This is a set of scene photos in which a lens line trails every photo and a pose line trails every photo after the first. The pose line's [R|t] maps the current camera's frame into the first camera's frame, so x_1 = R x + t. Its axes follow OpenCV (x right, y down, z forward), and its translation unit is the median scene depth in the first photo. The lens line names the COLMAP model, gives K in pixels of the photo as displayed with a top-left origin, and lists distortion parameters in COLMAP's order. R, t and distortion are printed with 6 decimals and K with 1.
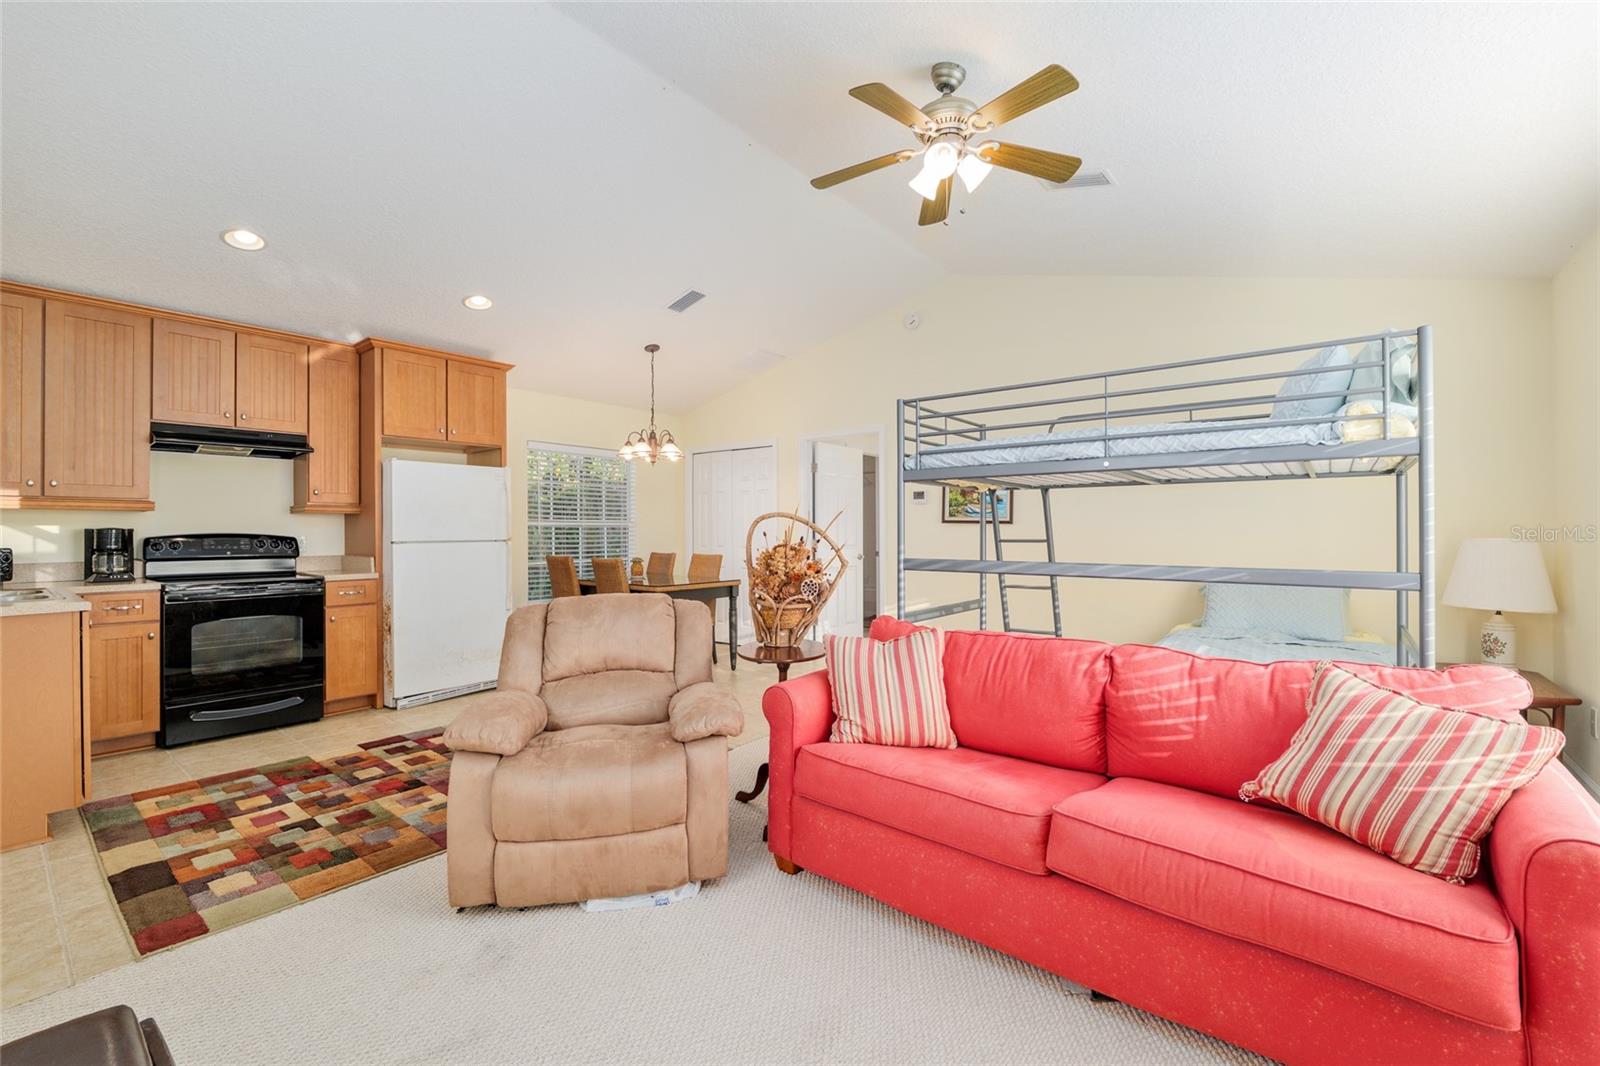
lens RADIAL K [[671.4, 0, 797.9], [0, 671.4, 521.8], [0, 0, 1]] dist [-0.000296, -0.000366]
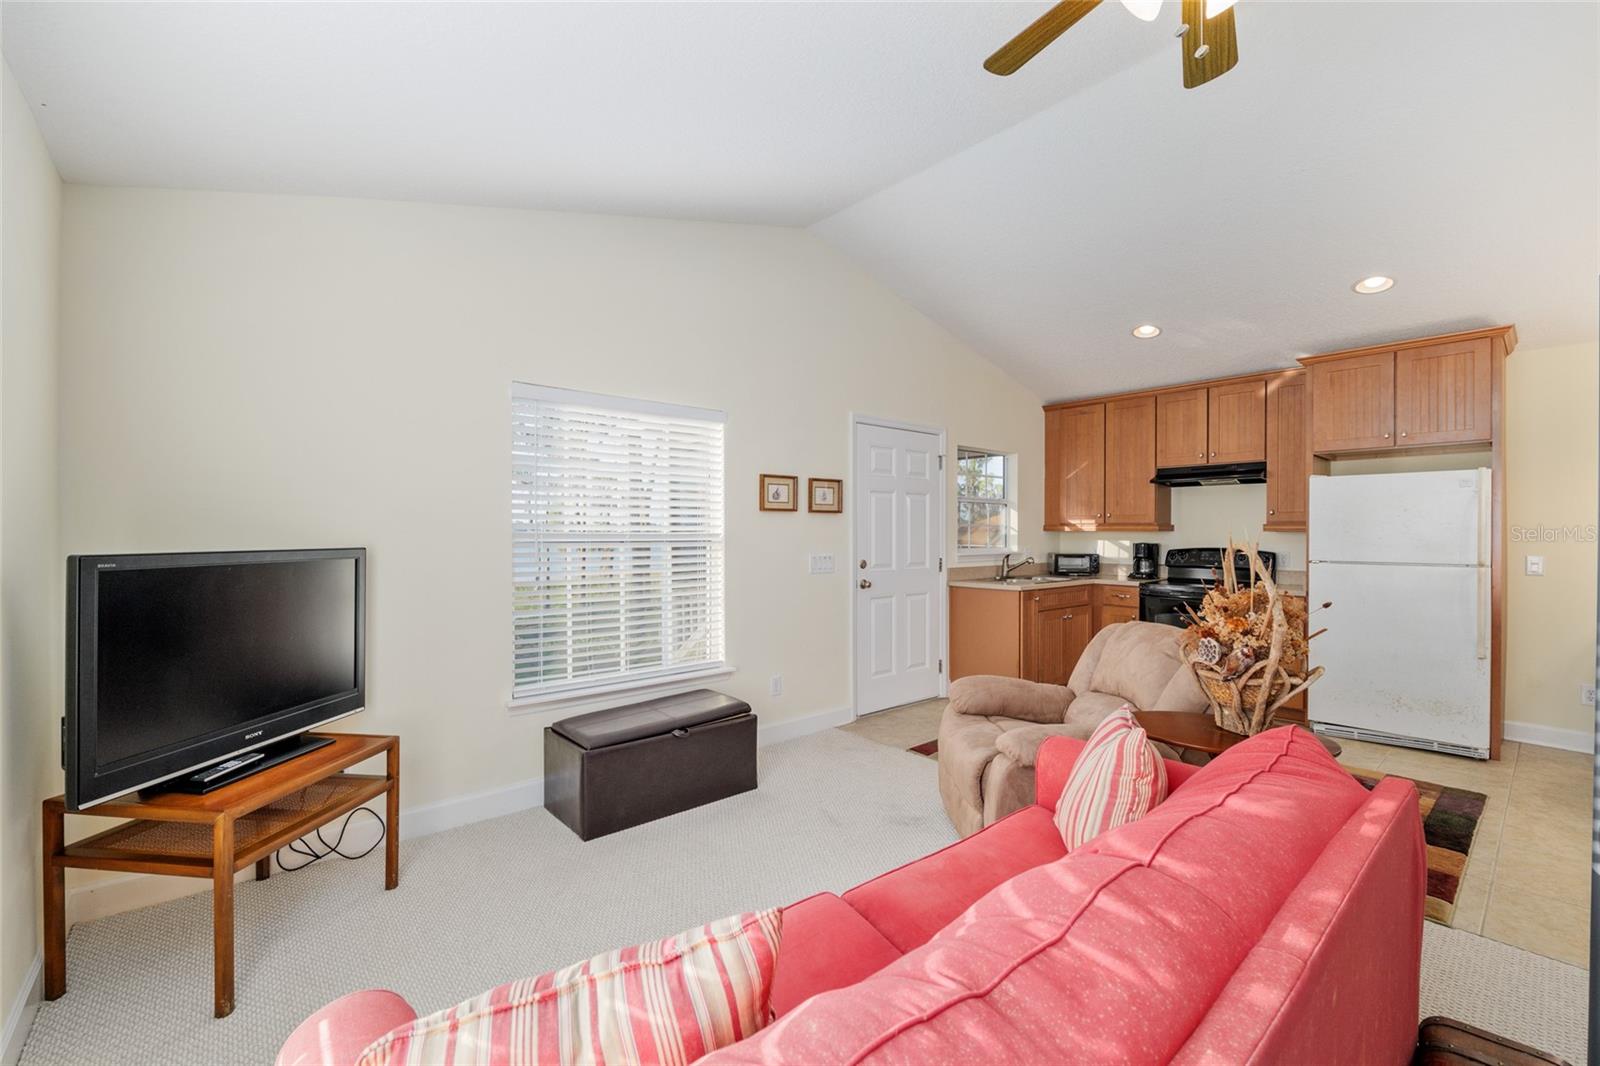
lens RADIAL K [[671.4, 0, 795.7], [0, 671.4, 534.8], [0, 0, 1]] dist [-0.000296, -0.000366]
pose [[-0.183158, 0.008967, -0.983043, 0.599277], [0.009753, 0.999926, 0.007304, -0.027921], [0.983035, -0.008250, -0.183232, 0.526782]]
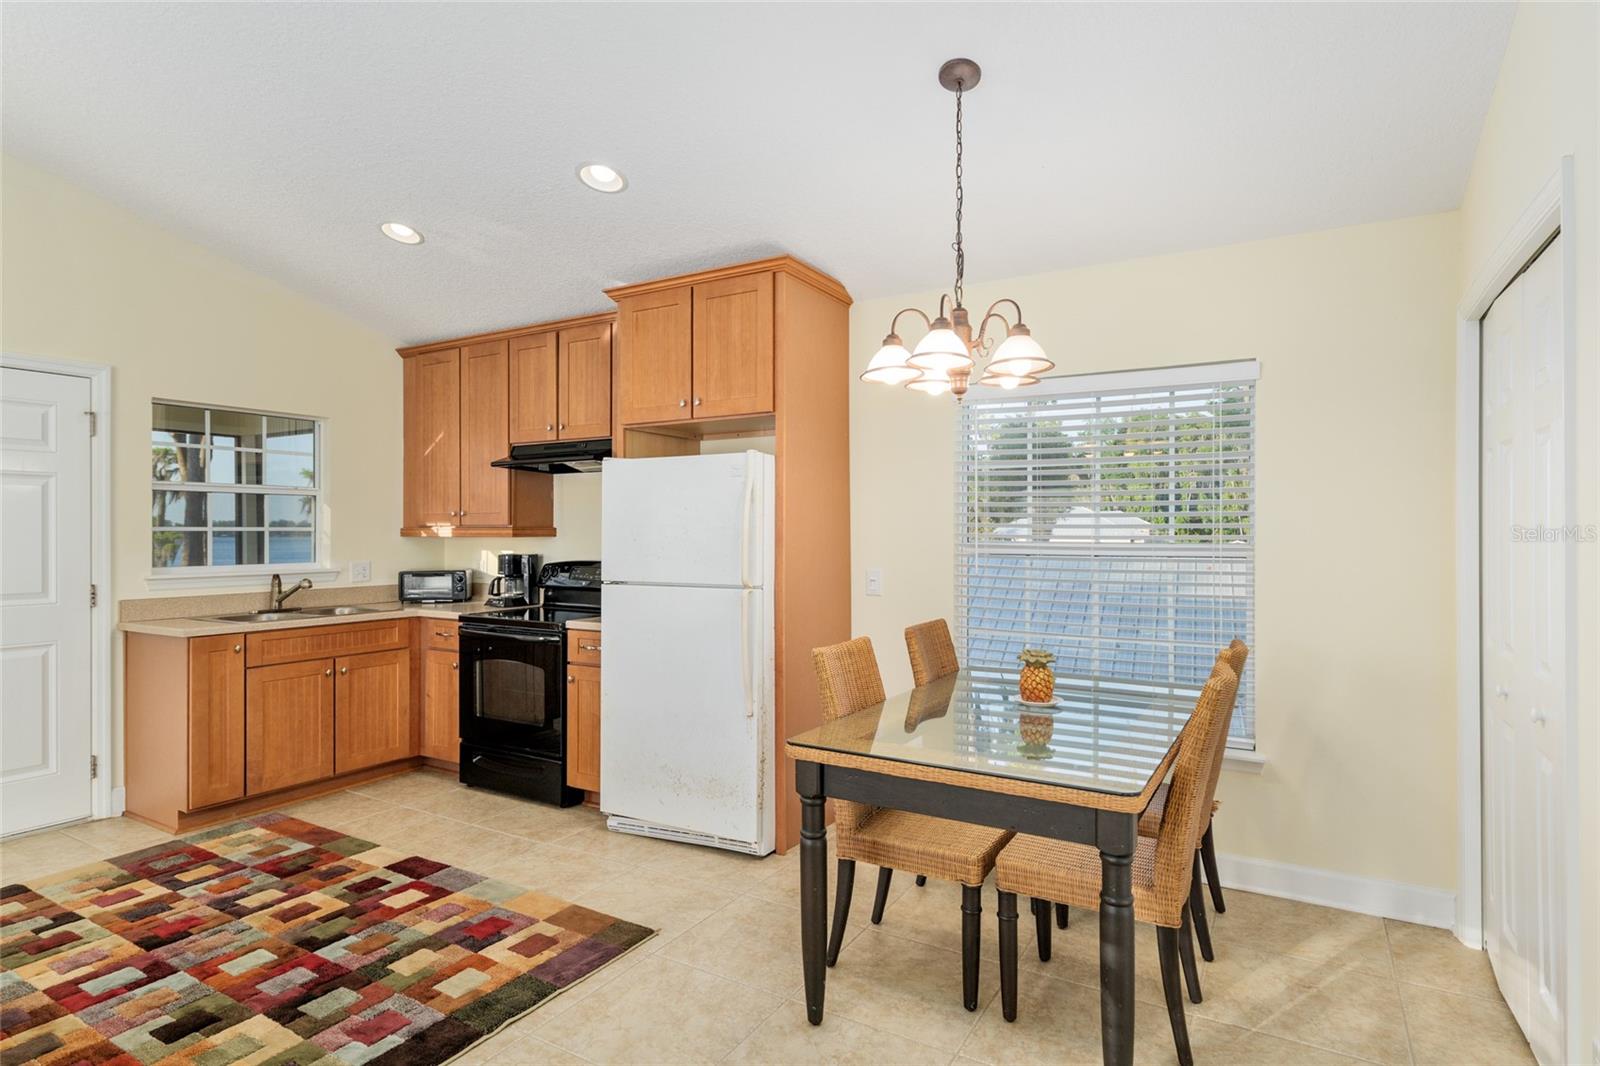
lens RADIAL K [[846.5, 0, 799.3], [0, 846.5, 533.2], [0, 0, 1]] dist [-0.001711, -0.000272]
pose [[0.145026, 0.004869, -0.989416, 0.327680], [0.010647, 0.999922, 0.006481, -0.026734], [0.989371, -0.011474, 0.144963, 1.281368]]
